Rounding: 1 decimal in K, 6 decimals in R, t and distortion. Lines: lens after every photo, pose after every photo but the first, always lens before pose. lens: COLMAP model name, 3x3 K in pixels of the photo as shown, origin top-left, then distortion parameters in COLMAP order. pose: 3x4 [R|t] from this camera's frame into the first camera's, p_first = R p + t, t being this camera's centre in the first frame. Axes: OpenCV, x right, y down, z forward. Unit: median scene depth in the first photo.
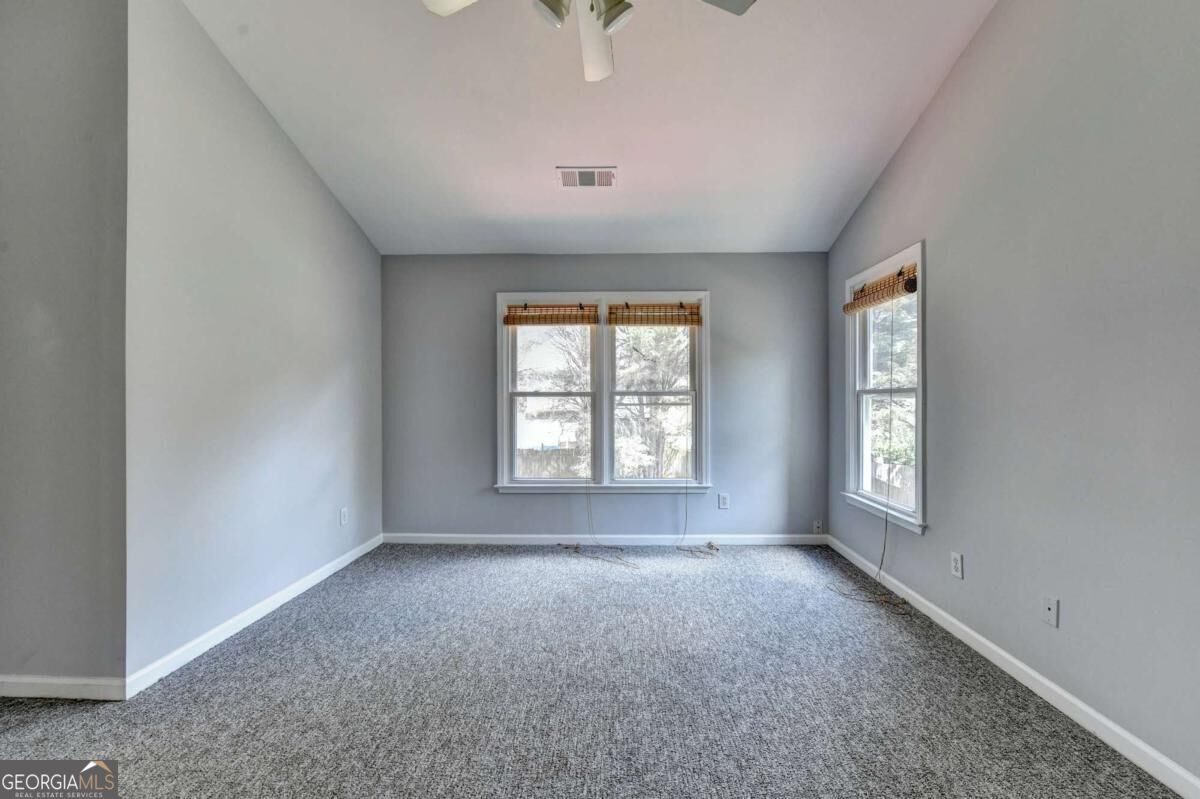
lens RADIAL K [[481.2, 0, 610.5], [0, 481.2, 397.5], [0, 0, 1]] dist [-0.006709, -0.000121]
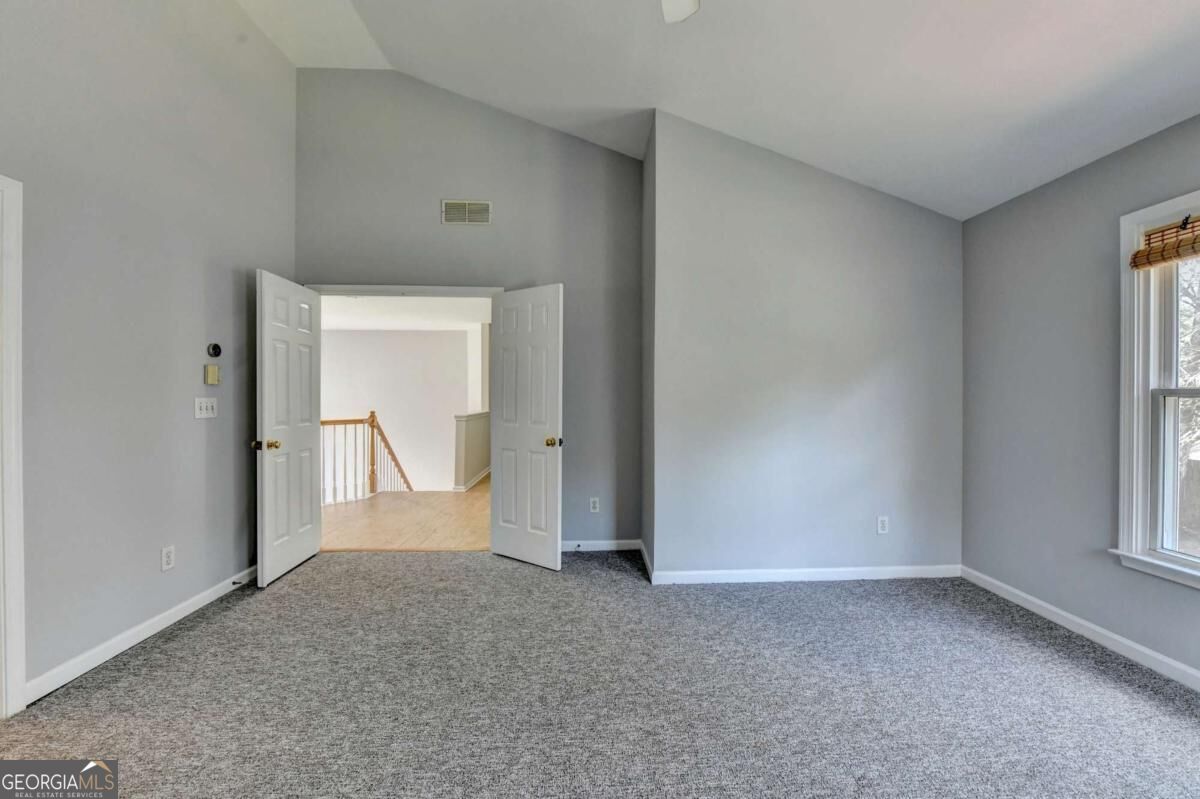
lens RADIAL K [[481.2, 0, 610.5], [0, 481.2, 397.5], [0, 0, 1]] dist [-0.006709, -0.000121]
pose [[0.081486, 0.005785, -0.996658, 0.302650], [0.000643, 0.999983, 0.005856, -0.005756], [0.996674, -0.001118, 0.081481, 0.366308]]
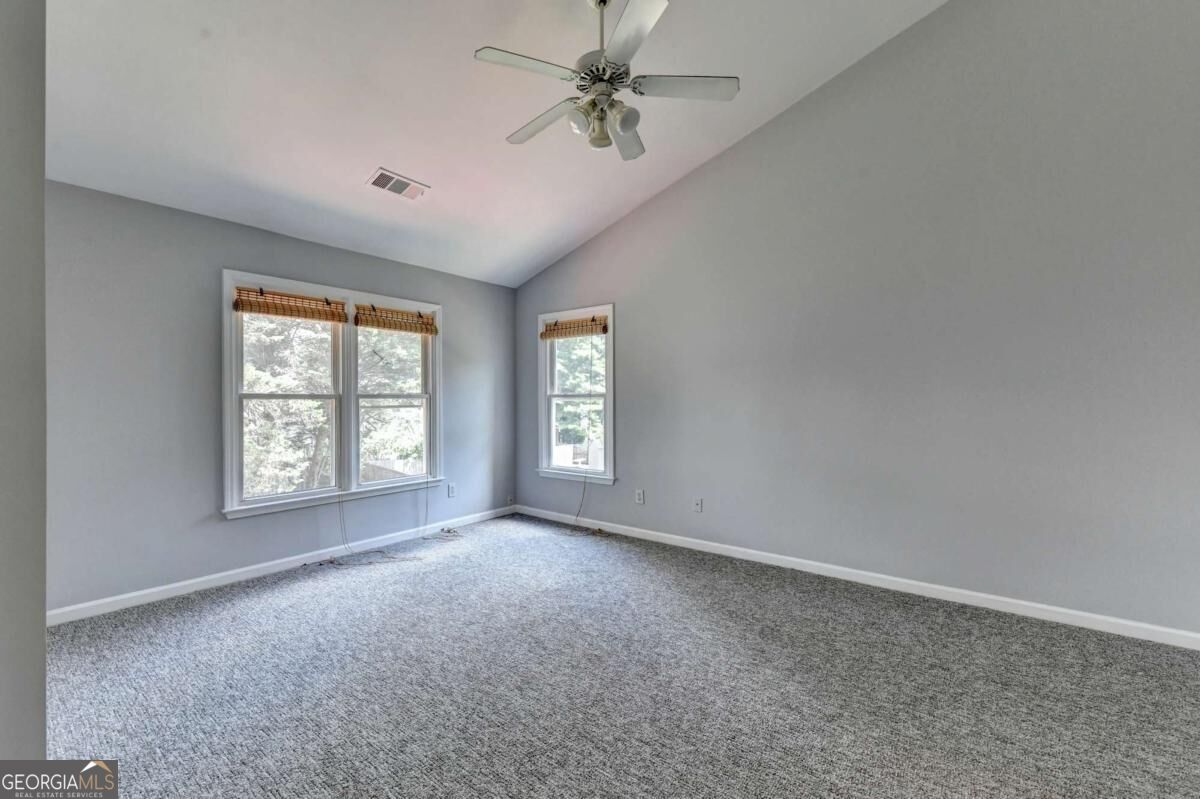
lens RADIAL K [[496.2, 0, 548.9], [0, 496.2, 400.1], [0, 0, 1]] dist [-0.002366, -0.000288]
pose [[0.642300, -0.000458, 0.766453, -0.551816], [0.000078, 1.000000, 0.000533, -0.000745], [-0.766454, -0.000282, 0.642300, 0.064705]]
